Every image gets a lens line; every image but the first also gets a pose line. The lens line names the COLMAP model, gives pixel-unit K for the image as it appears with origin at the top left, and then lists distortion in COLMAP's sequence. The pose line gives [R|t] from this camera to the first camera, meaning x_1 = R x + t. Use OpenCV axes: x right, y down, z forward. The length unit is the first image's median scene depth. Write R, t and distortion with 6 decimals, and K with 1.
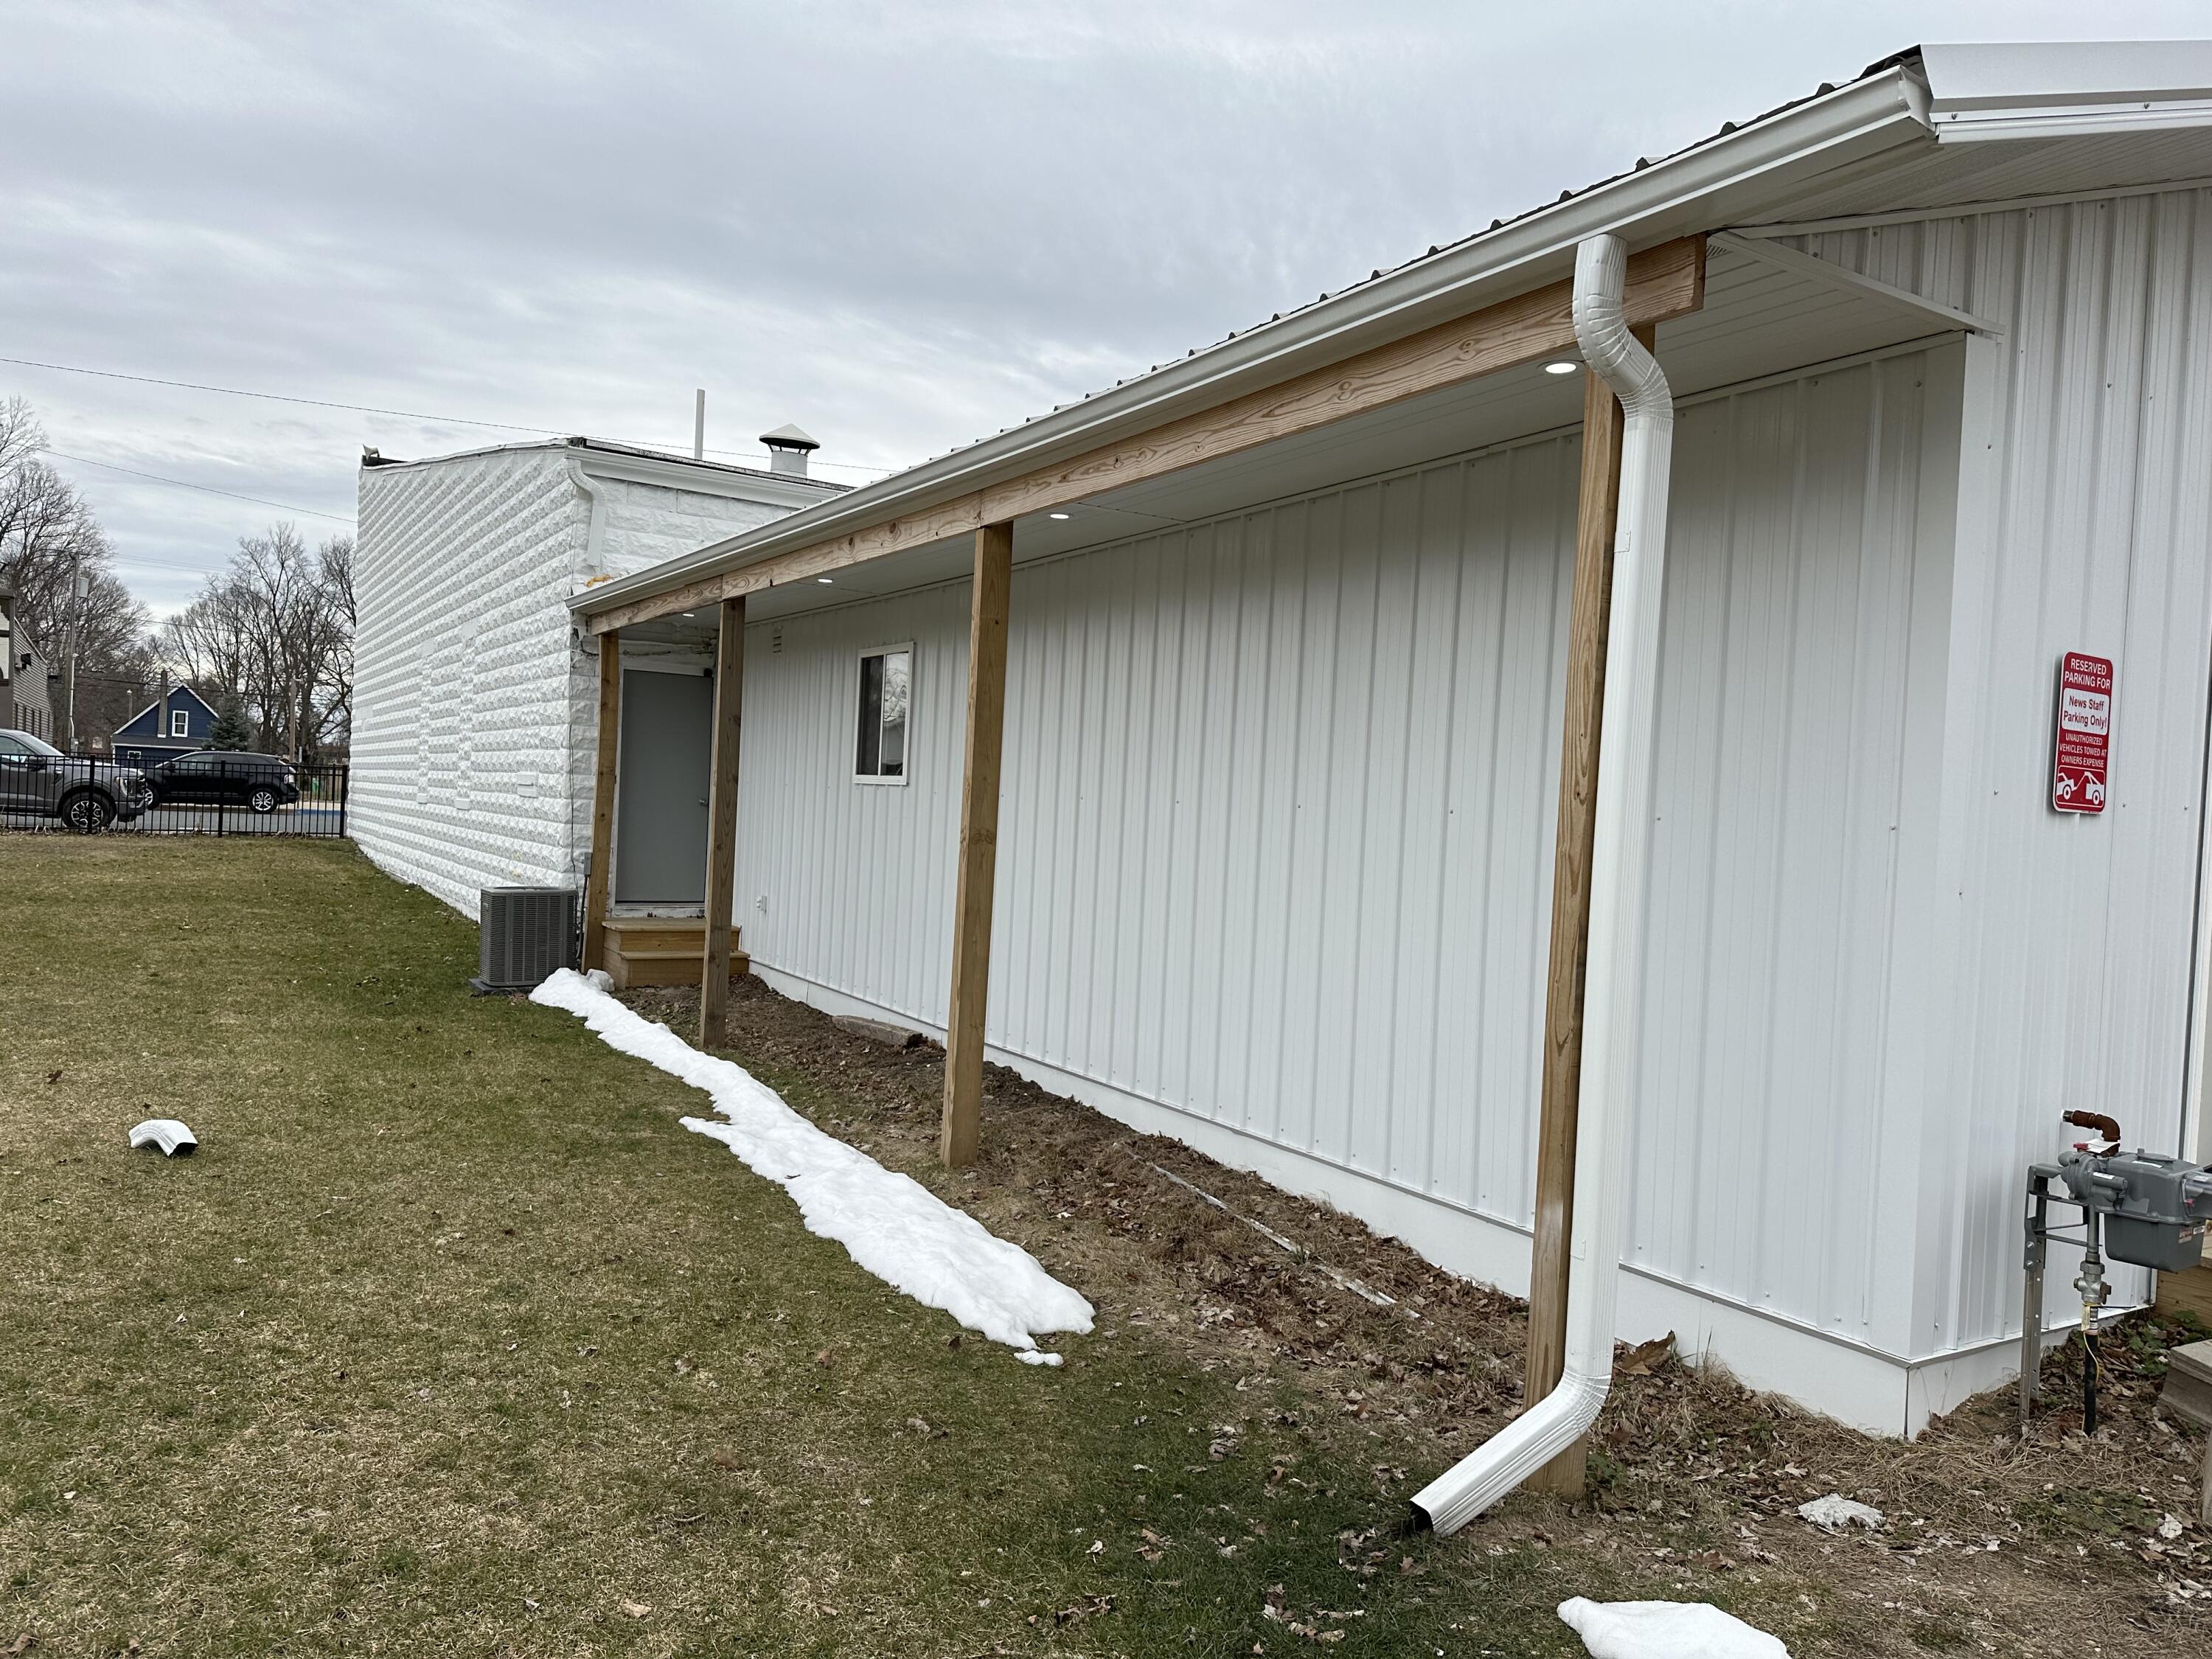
lens RADIAL K [[1546.6, 0, 1106.0], [0, 1546.6, 829.5], [0, 0, 1]] dist [0.088833, -0.129404]
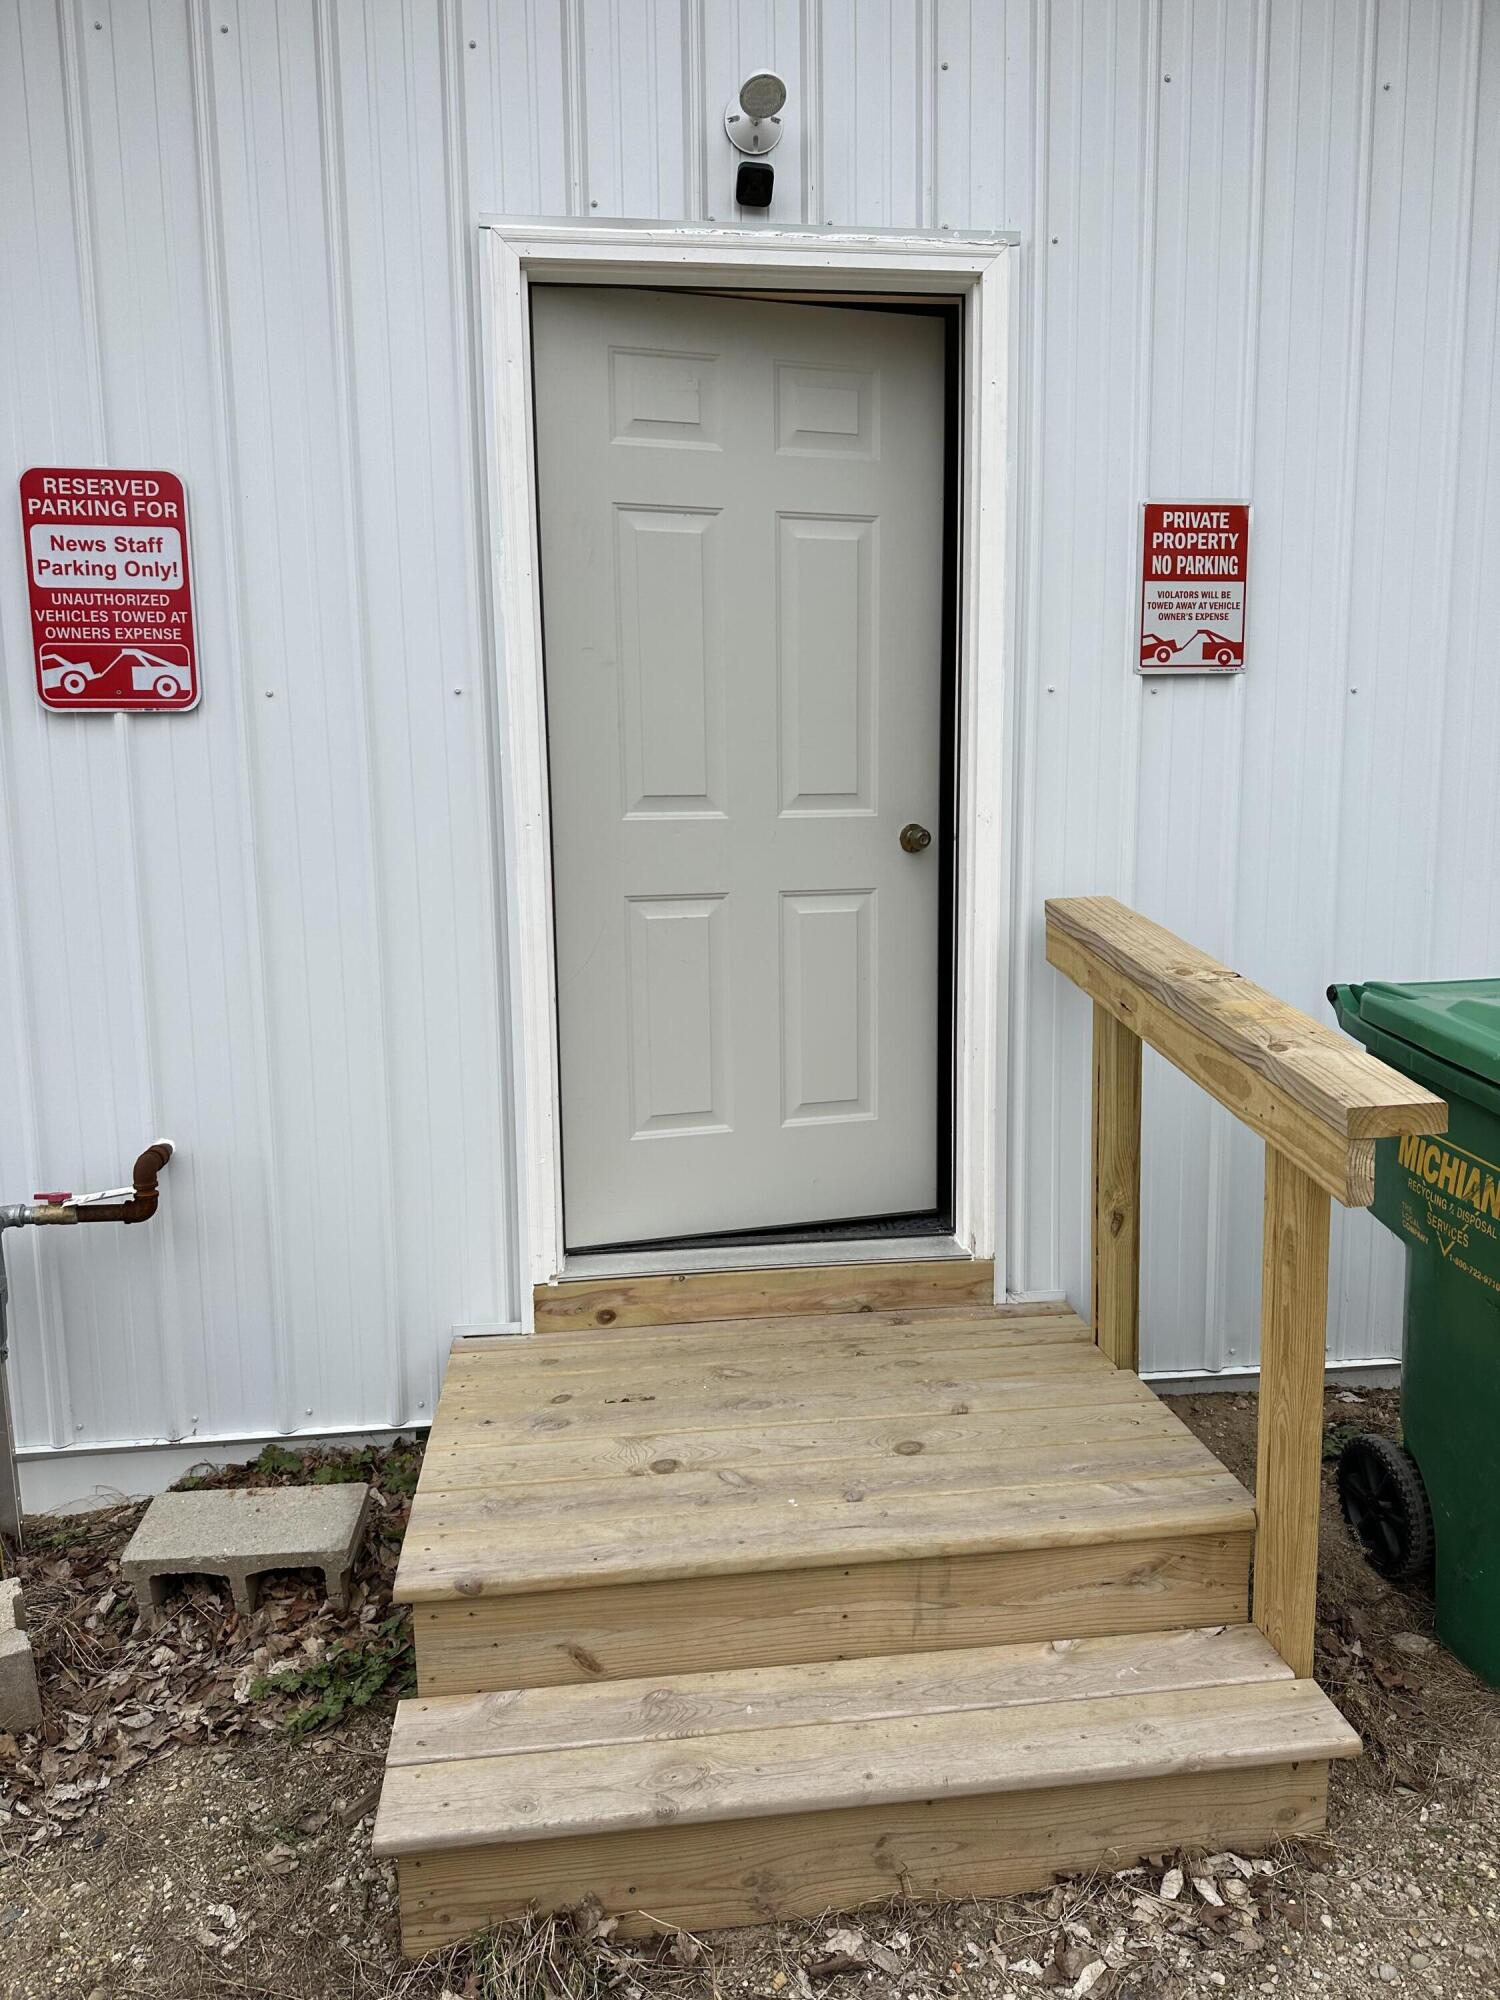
lens RADIAL K [[1398.4, 0, 750.0], [0, 1398.4, 1000.0], [0, 0, 1]] dist [0.088833, -0.129404]
pose [[0.906423, -0.001176, -0.422369, 1.127009], [0.052307, 0.992611, 0.109489, 0.060140], [0.419119, -0.121336, 0.899787, 0.548438]]
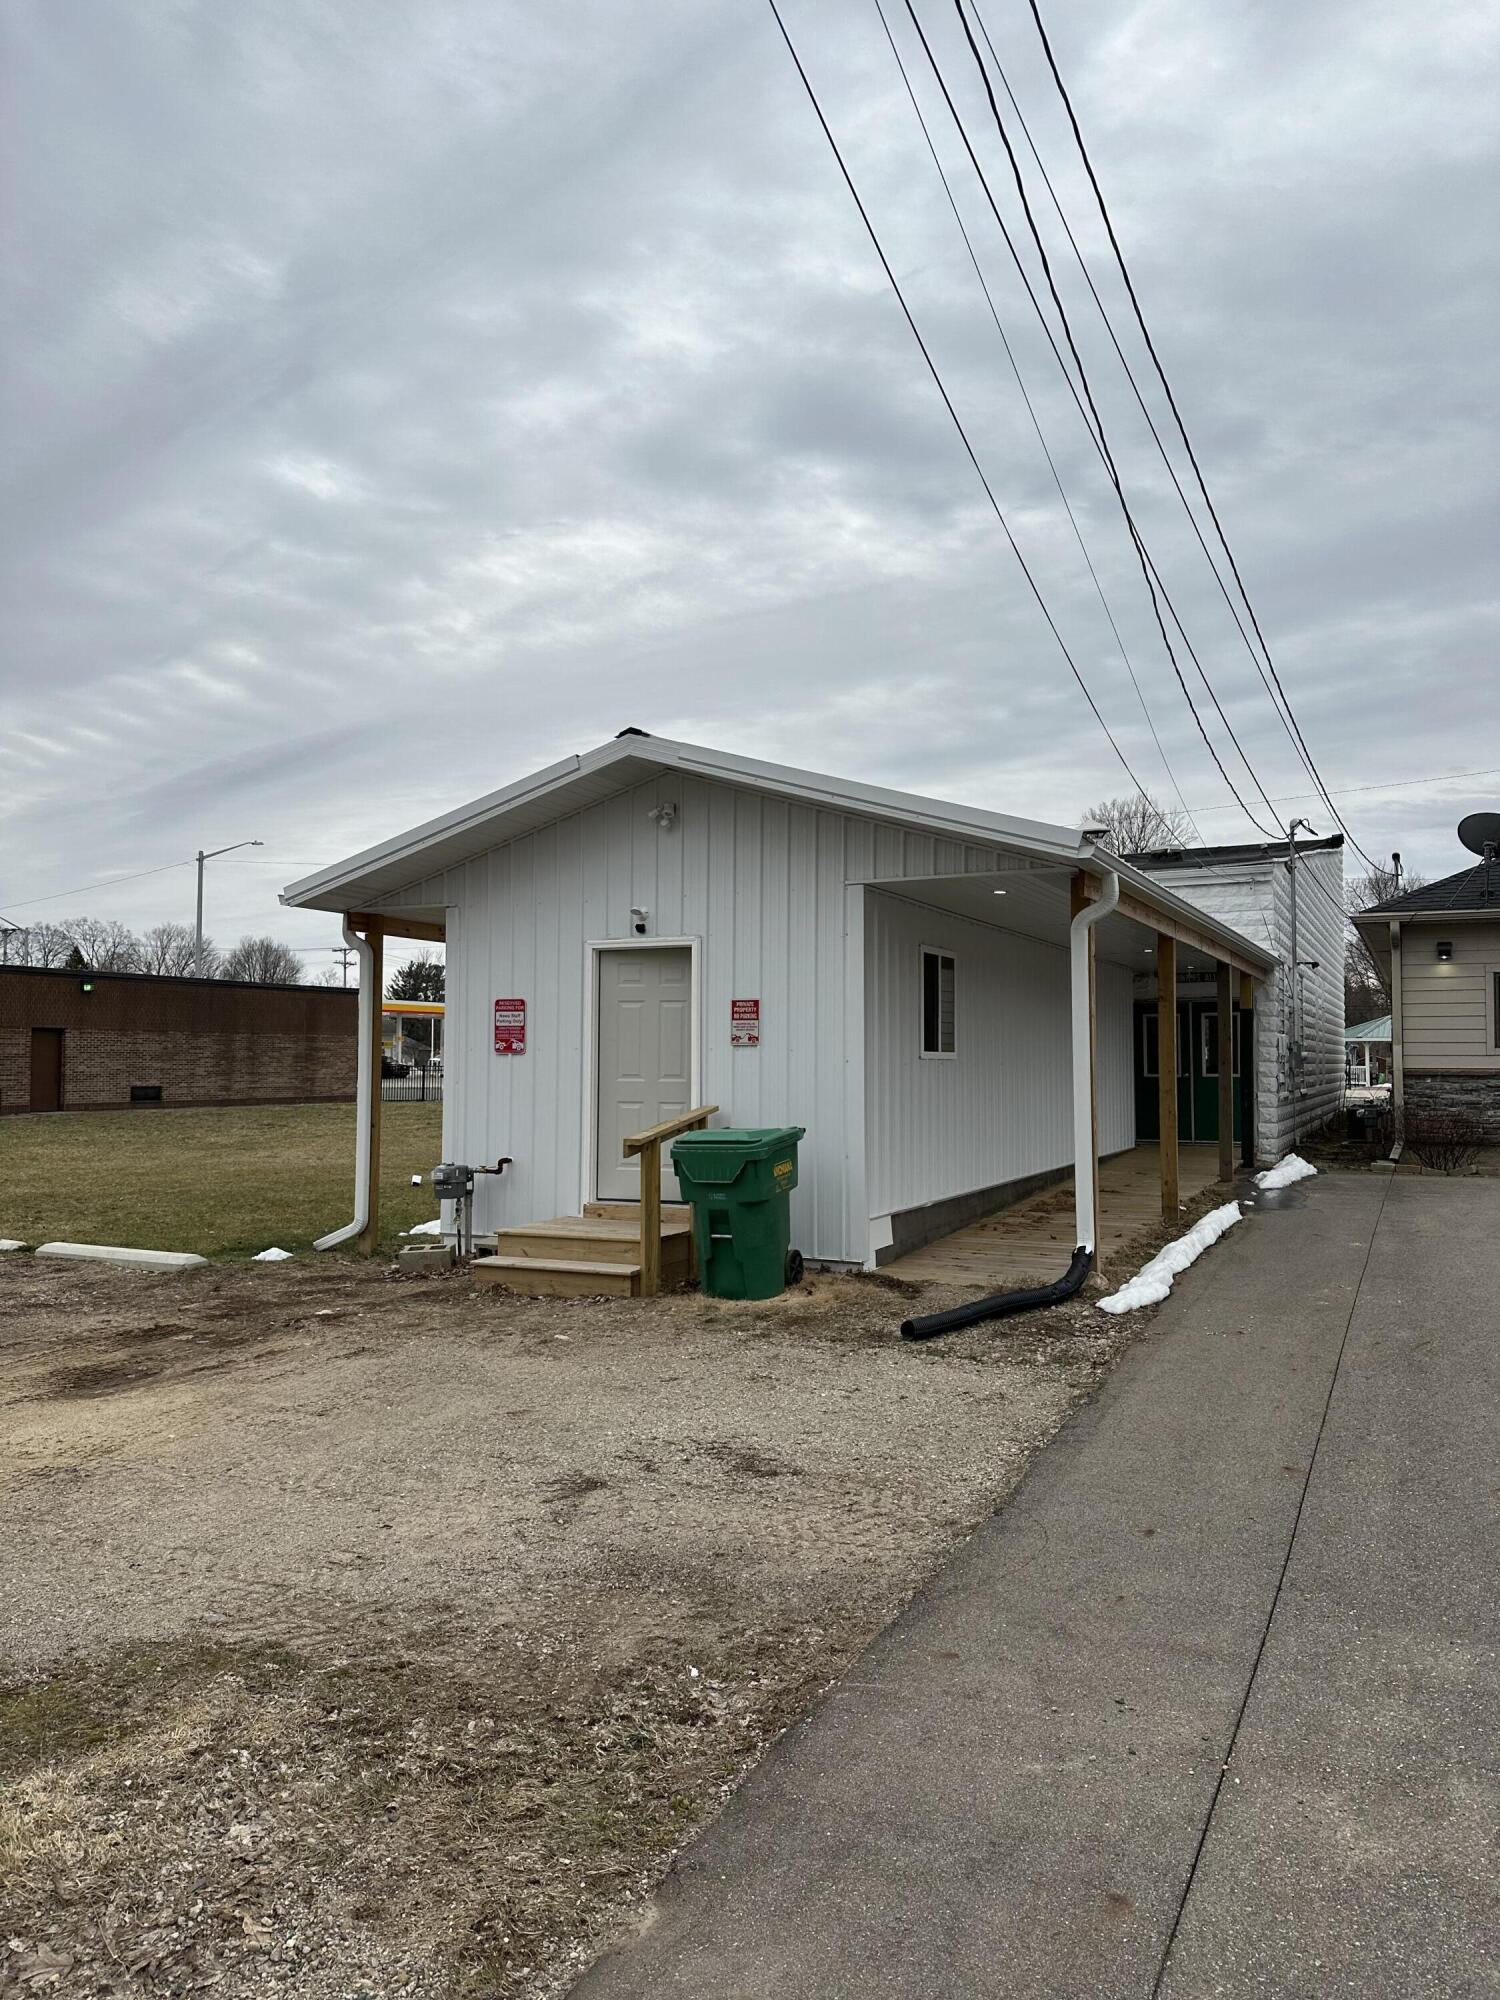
lens RADIAL K [[1398.4, 0, 750.0], [0, 1398.4, 1000.0], [0, 0, 1]] dist [0.088833, -0.129404]
pose [[0.532531, -0.082736, -0.842357, 3.038250], [0.011573, 0.995830, -0.090493, 0.129584], [0.846331, 0.038442, 0.531268, 0.001018]]
